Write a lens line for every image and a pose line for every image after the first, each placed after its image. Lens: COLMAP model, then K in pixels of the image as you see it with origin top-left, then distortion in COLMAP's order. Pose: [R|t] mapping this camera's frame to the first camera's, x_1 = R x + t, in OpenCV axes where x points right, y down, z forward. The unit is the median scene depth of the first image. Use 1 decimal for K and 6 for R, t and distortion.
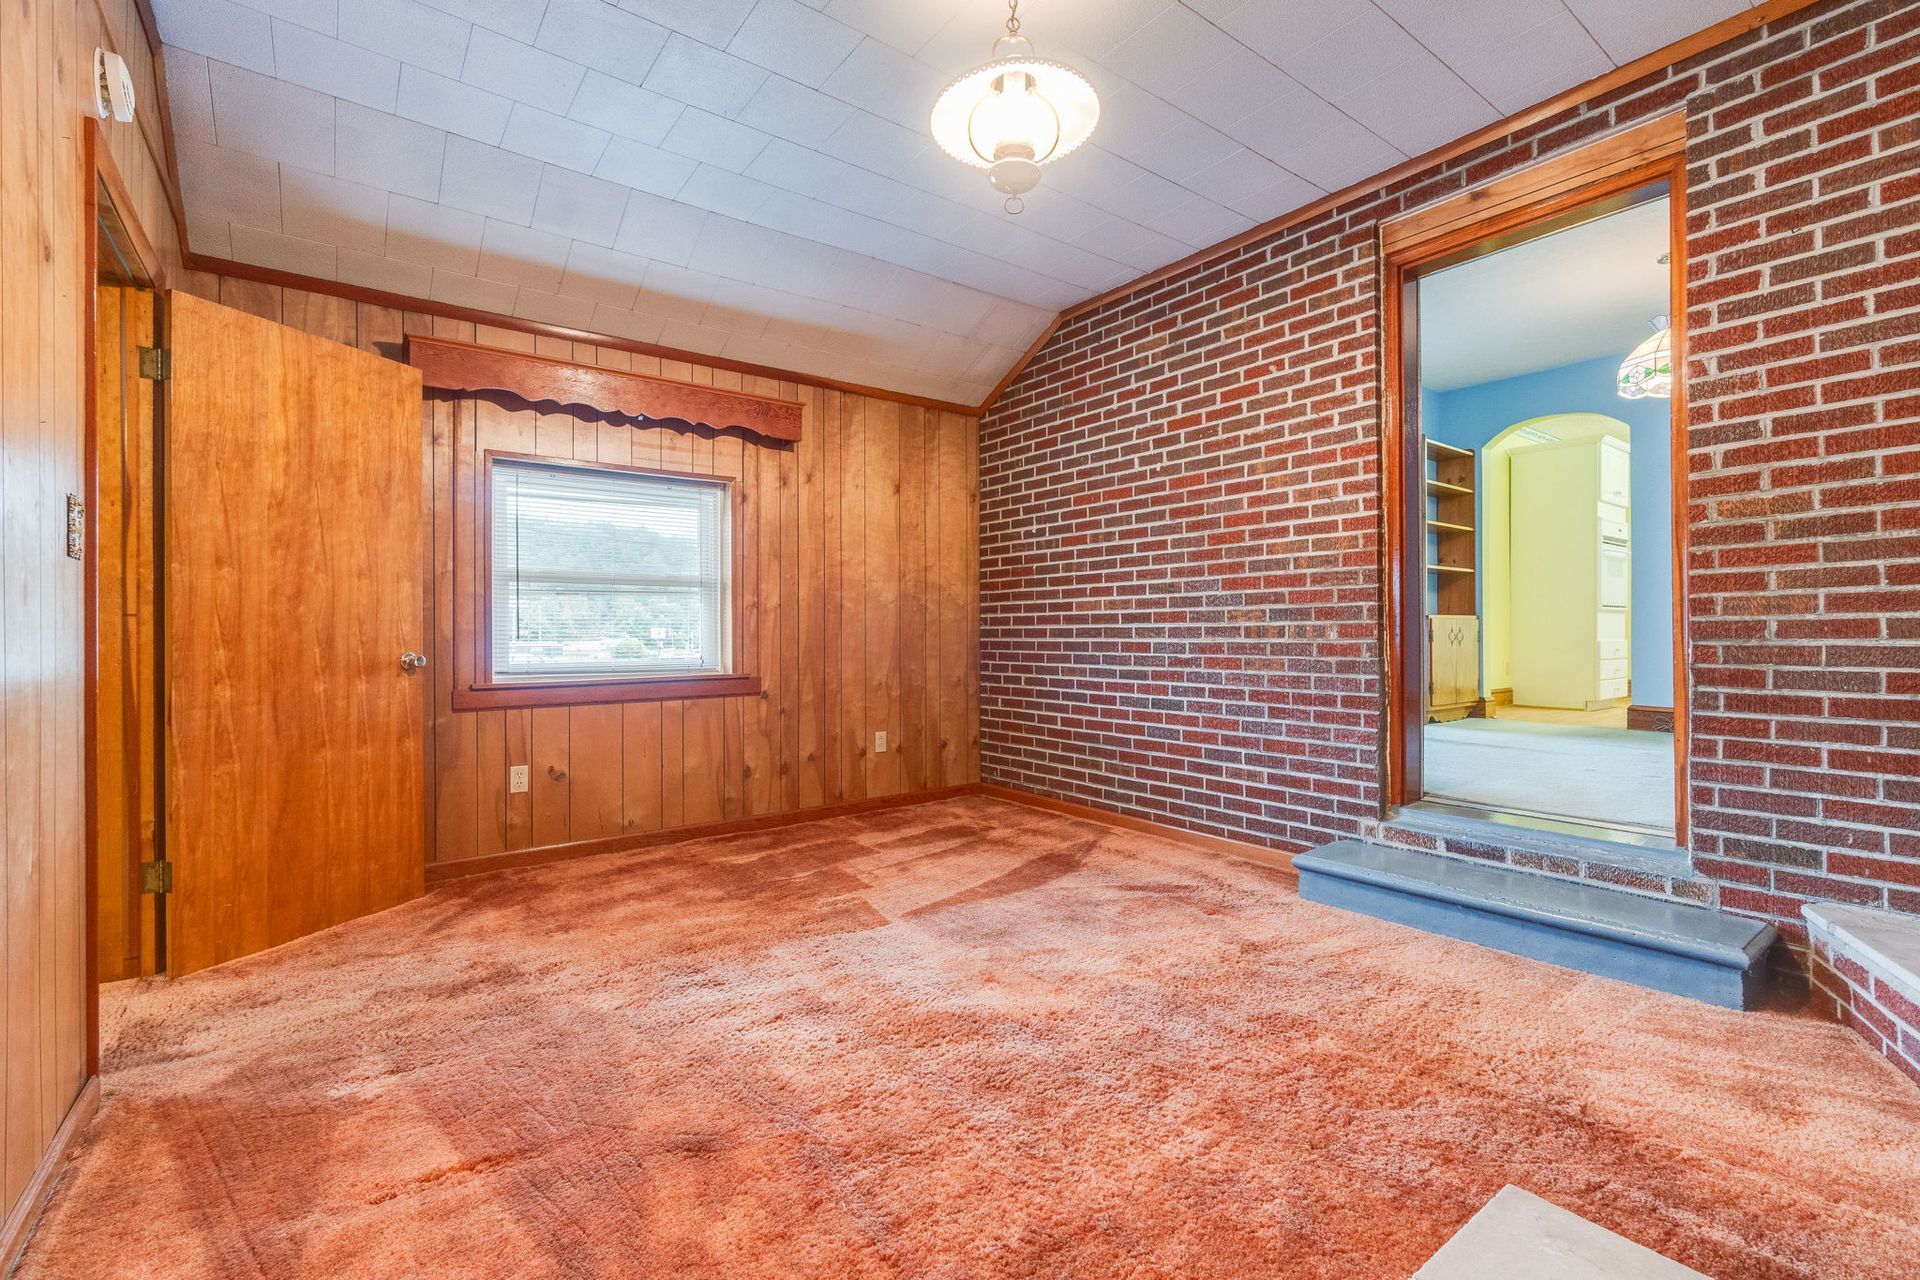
lens RADIAL K [[840.6, 0, 961.1], [0, 840.6, 636.1], [0, 0, 1]] dist [-0.000335, -0.001597]
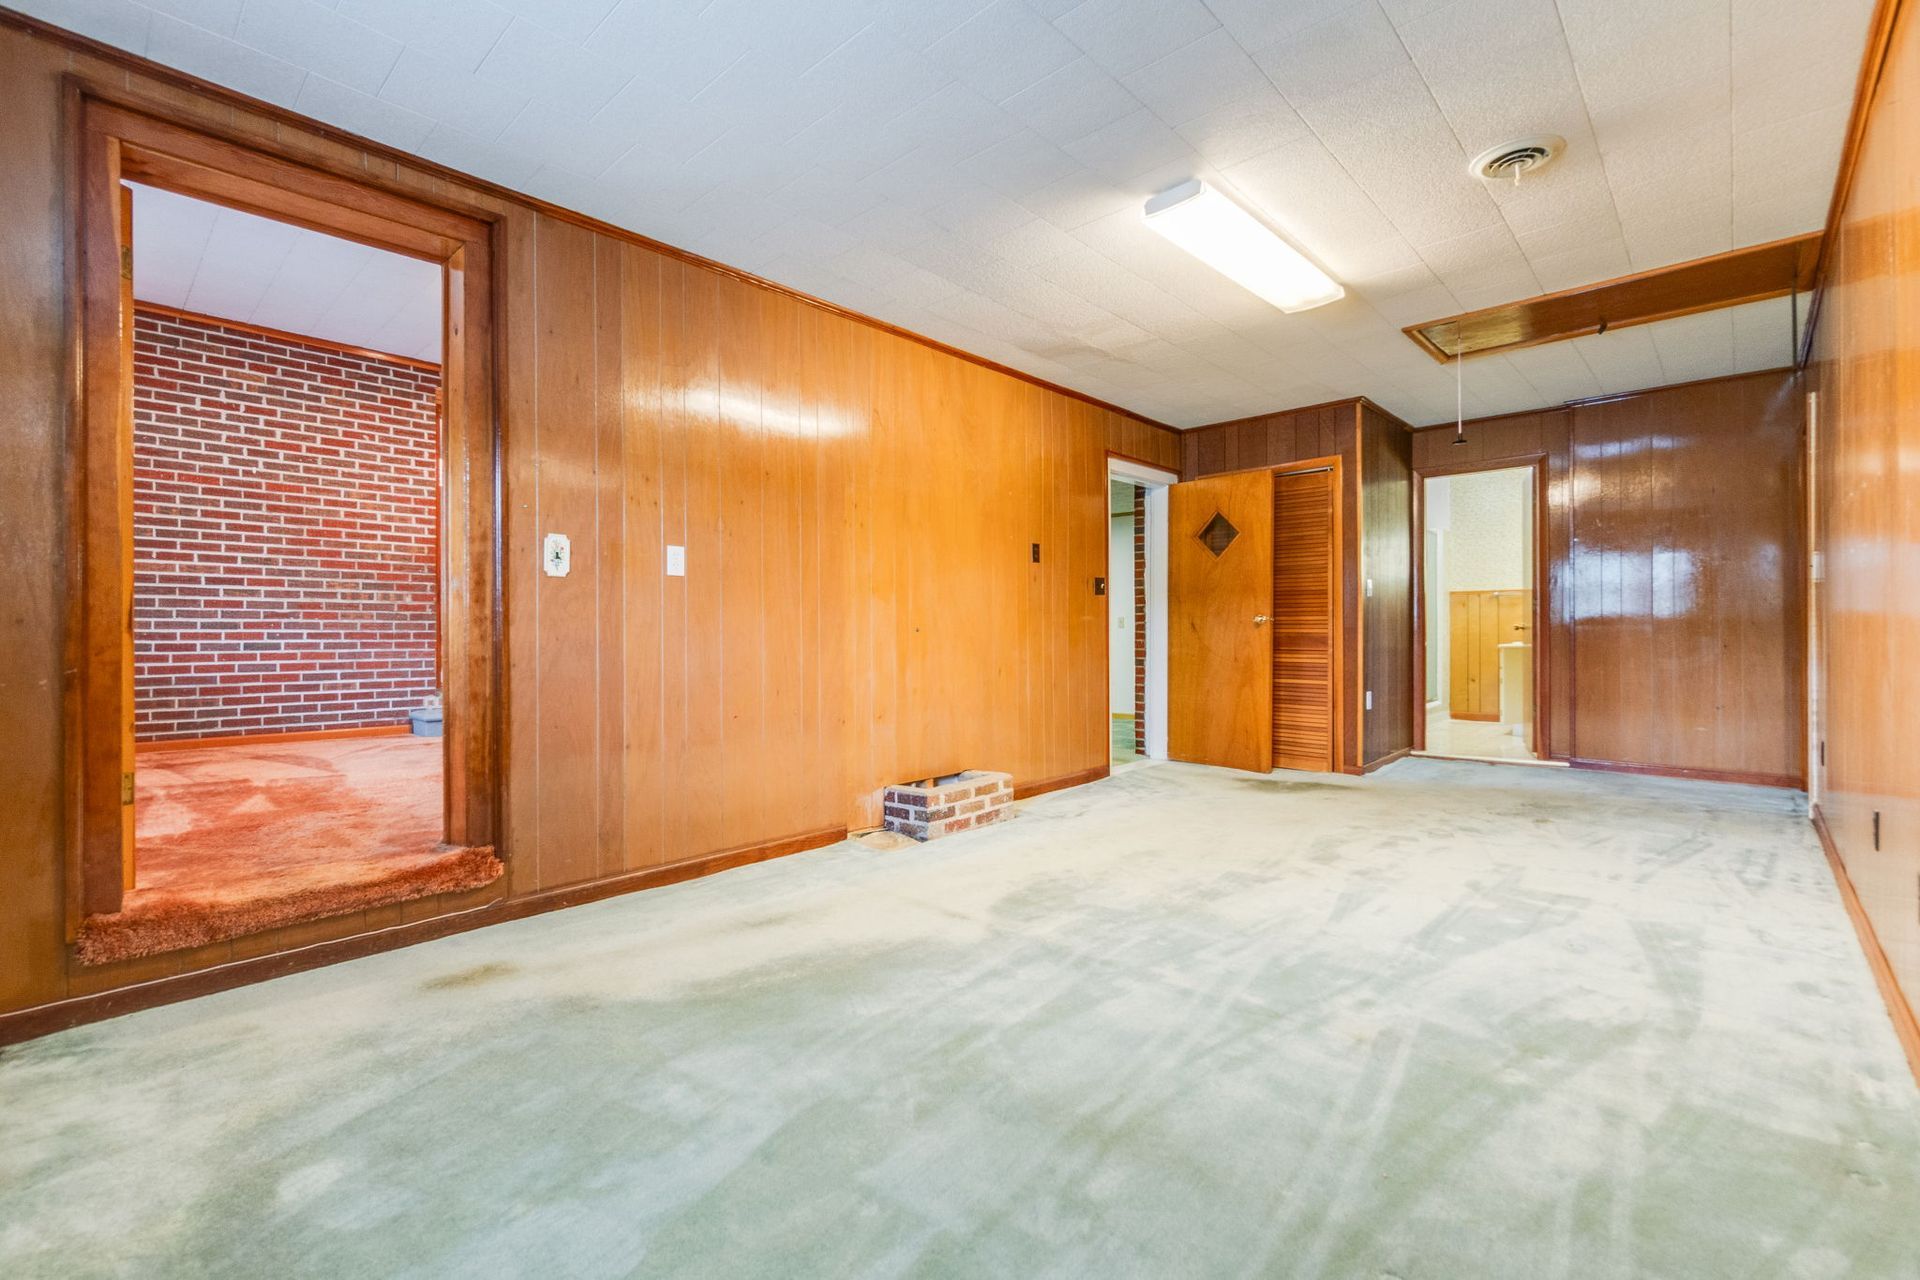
lens RADIAL K [[840.6, 0, 952.5], [0, 840.6, 639.3], [0, 0, 1]] dist [-0.000335, -0.001597]
pose [[-0.174230, -0.003677, 0.984698, -1.545217], [0.001260, 0.999991, 0.003957, 0.078822], [-0.984704, 0.001930, -0.174223, 0.159559]]
